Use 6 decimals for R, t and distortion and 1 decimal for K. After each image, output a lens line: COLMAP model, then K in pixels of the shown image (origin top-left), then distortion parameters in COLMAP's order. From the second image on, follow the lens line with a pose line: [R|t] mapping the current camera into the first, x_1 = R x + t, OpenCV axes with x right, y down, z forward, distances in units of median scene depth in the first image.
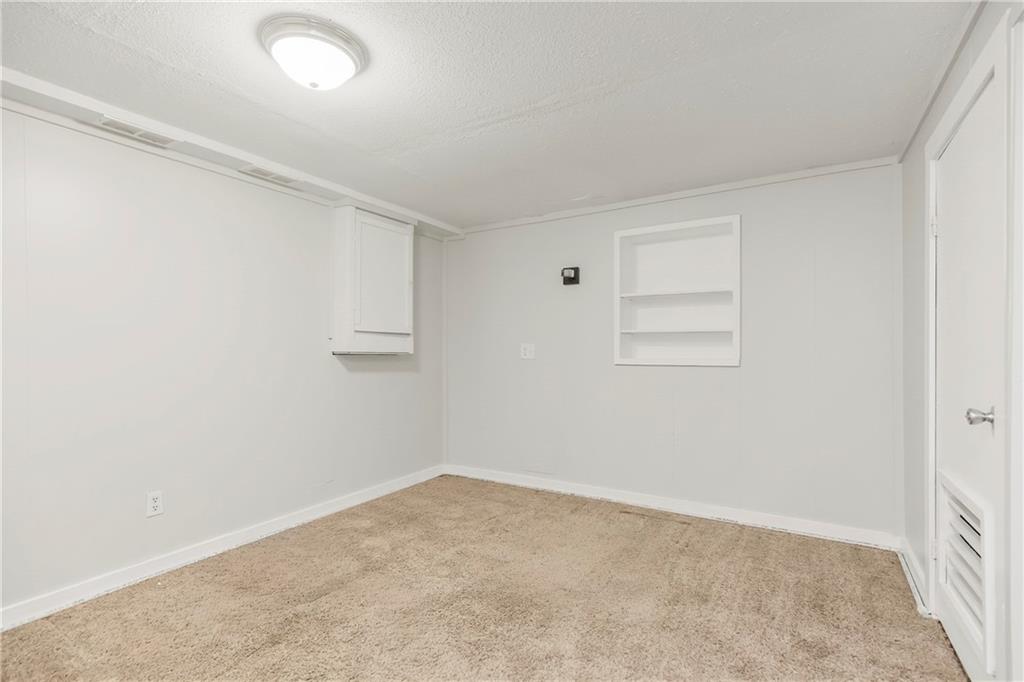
lens RADIAL K [[477.0, 0, 512.4], [0, 477.0, 345.0], [0, 0, 1]] dist [-0.008833, 0.002014]
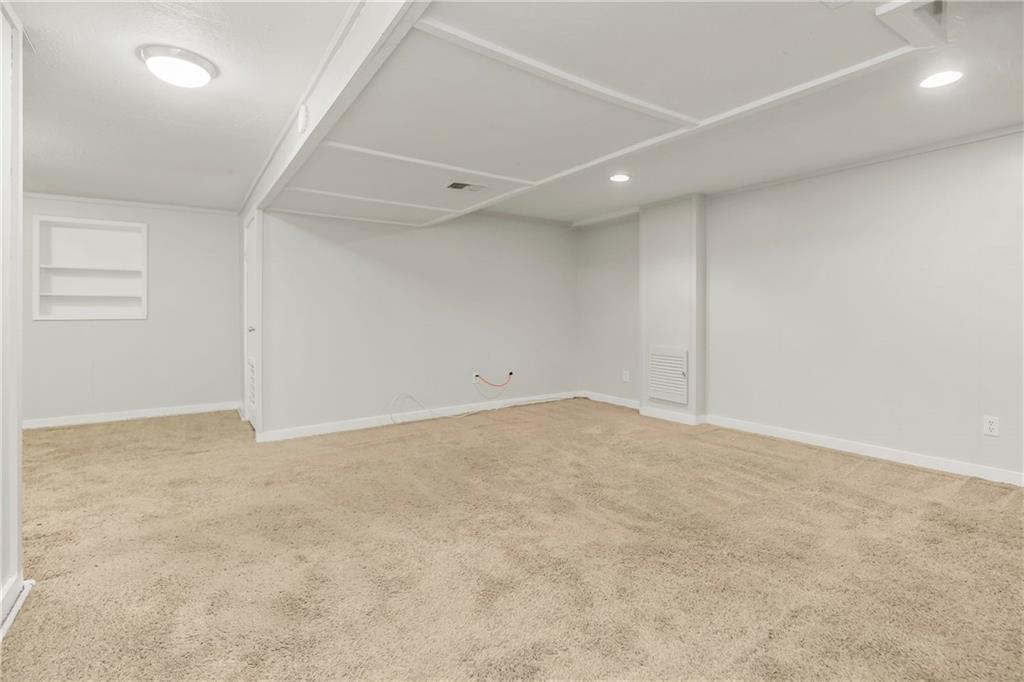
lens RADIAL K [[477.0, 0, 520.4], [0, 477.0, 311.6], [0, 0, 1]] dist [-0.008833, 0.002014]
pose [[0.393328, -0.005809, 0.919380, -0.474307], [-0.001217, 0.999976, 0.006839, 0.007069], [-0.919397, -0.003809, 0.393312, -0.745099]]
